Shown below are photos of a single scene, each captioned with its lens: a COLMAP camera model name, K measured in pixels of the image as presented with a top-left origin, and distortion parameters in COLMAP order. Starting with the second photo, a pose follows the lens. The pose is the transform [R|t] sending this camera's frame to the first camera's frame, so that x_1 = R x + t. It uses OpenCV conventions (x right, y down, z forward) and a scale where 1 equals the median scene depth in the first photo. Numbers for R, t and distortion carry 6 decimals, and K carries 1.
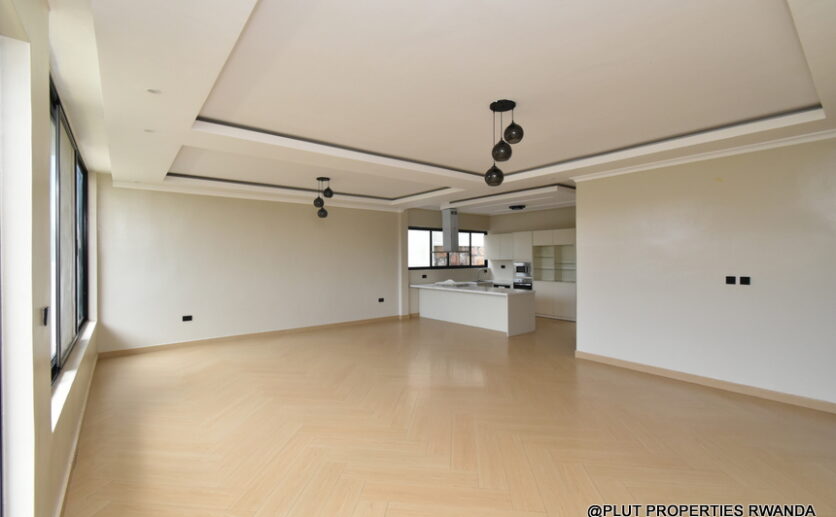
lens RADIAL K [[368.9, 0, 414.8], [0, 368.9, 257.9], [0, 0, 1]] dist [0.000832, -0.000180]
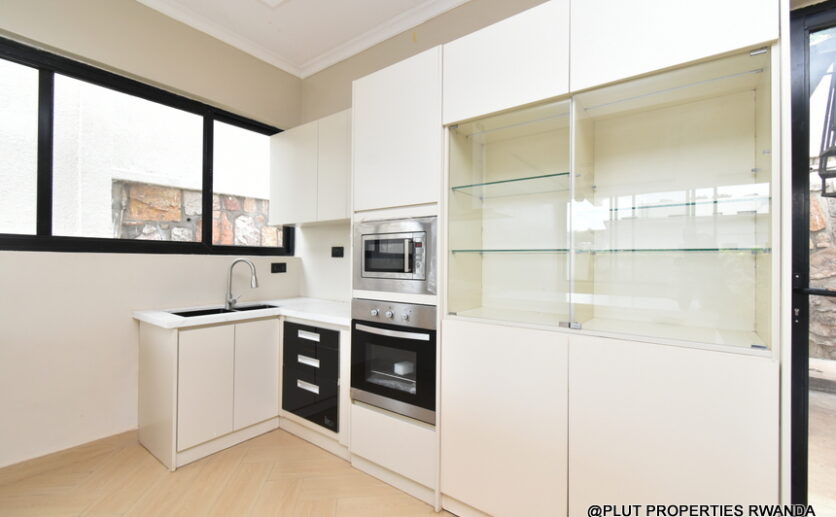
lens RADIAL K [[368.9, 0, 414.8], [0, 368.9, 257.9], [0, 0, 1]] dist [0.000832, -0.000180]
pose [[0.968129, 0.008443, 0.250310, 0.260053], [-0.006516, 0.999942, -0.008526, 0.034798], [-0.250367, 0.006624, 0.968128, 0.831339]]
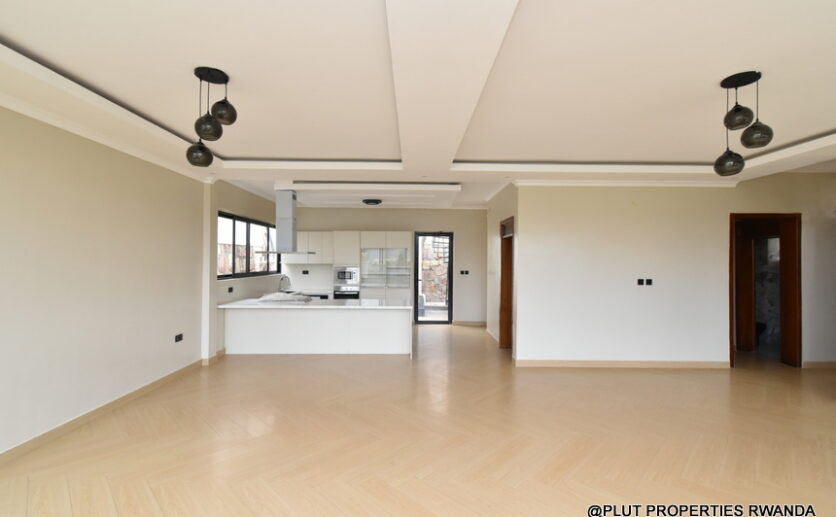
lens RADIAL K [[367.5, 0, 418.2], [0, 367.5, 251.0], [0, 0, 1]] dist [-0.011974, -0.000025]
pose [[0.610543, 0.031595, 0.791352, -0.282466], [-0.010586, 0.999440, -0.031736, 0.000160], [-0.791912, 0.010998, 0.610536, 0.363860]]
